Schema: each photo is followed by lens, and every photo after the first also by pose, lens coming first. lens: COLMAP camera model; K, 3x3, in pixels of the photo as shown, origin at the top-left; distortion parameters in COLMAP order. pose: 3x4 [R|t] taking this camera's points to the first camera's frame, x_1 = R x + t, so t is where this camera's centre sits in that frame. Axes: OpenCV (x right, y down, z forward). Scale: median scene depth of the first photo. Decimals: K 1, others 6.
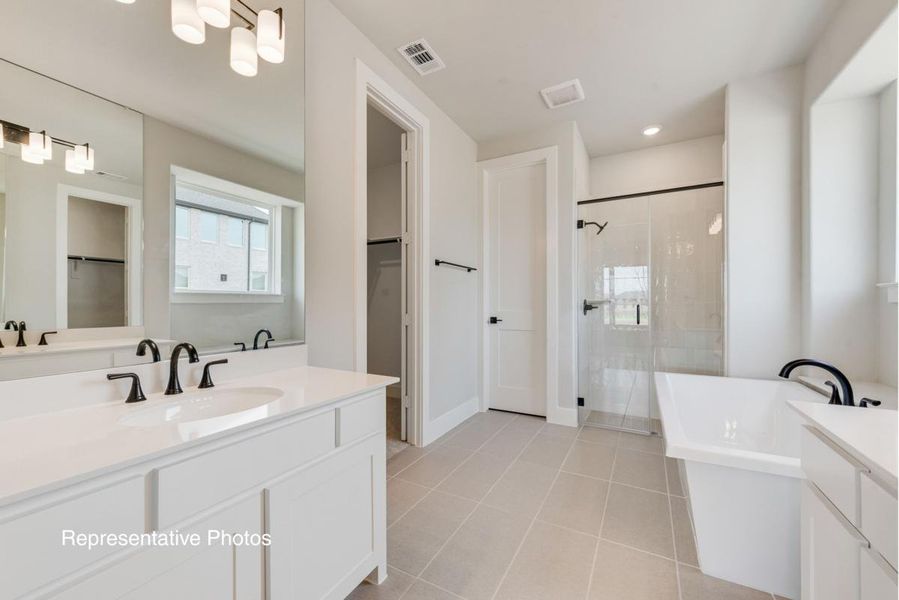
lens RADIAL K [[353.0, 0, 451.3], [0, 353.0, 301.1], [0, 0, 1]] dist [0.012174, -0.000035]
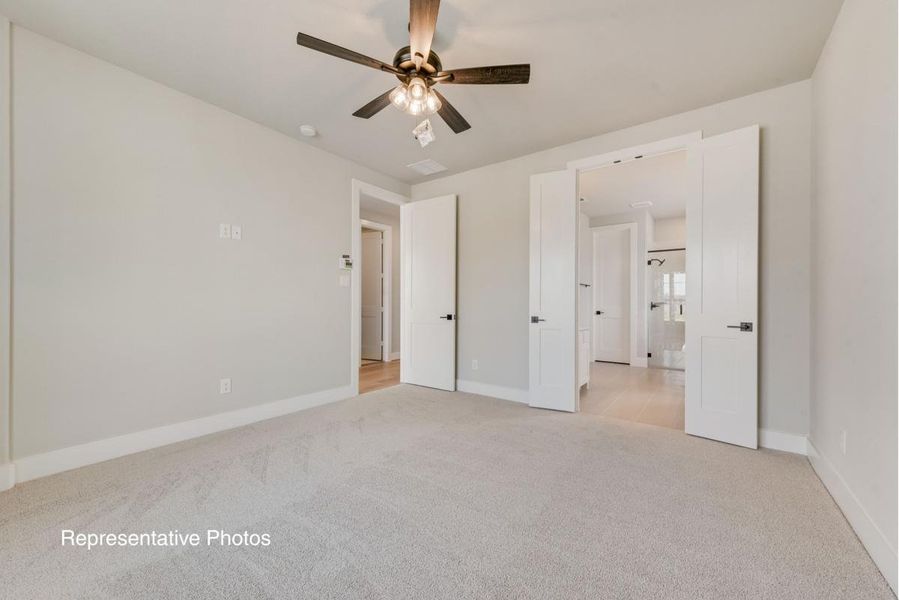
lens RADIAL K [[353.0, 0, 451.3], [0, 353.0, 301.1], [0, 0, 1]] dist [0.012174, -0.000035]
pose [[0.990767, 0.002585, -0.135550, -0.413801], [-0.002041, 0.999989, 0.004147, -0.013355], [0.135559, -0.003832, 0.990762, -0.989645]]
